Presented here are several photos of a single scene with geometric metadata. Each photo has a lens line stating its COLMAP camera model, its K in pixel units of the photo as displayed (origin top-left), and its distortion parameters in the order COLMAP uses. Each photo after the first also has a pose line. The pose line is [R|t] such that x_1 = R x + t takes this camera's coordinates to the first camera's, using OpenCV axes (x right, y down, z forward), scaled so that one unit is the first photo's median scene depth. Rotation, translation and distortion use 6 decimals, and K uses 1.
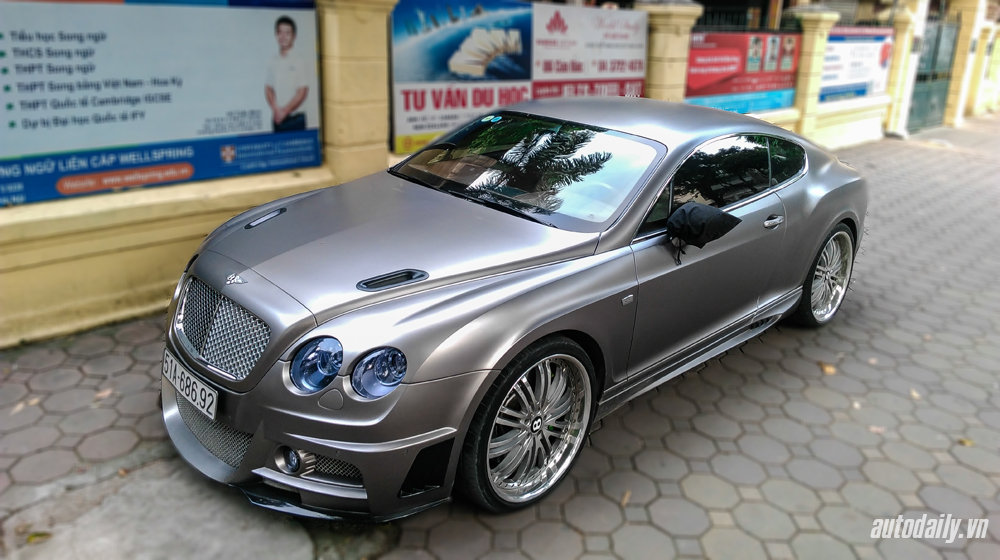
lens RADIAL K [[734.7, 0, 504.9], [0, 734.7, 243.8], [0, 0, 1]] dist [0.055308, -0.070145]
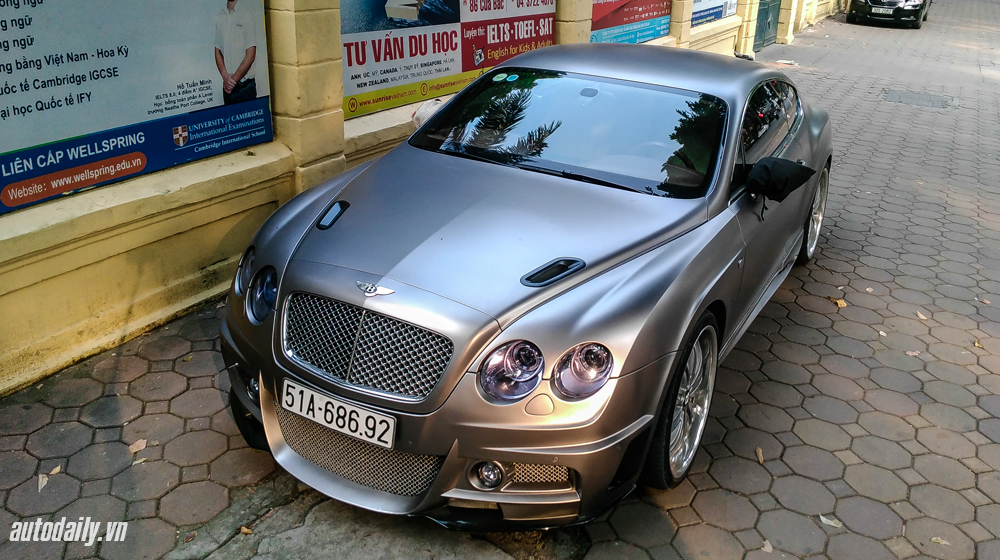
lens RADIAL K [[841.4, 0, 512.1], [0, 841.4, 250.9], [0, 0, 1]] dist [0.046646, -0.028122]
pose [[0.955331, -0.110213, 0.274219, -0.325083], [0.089545, 0.992192, 0.086819, -0.048621], [-0.281646, -0.058386, 0.957740, -0.006002]]
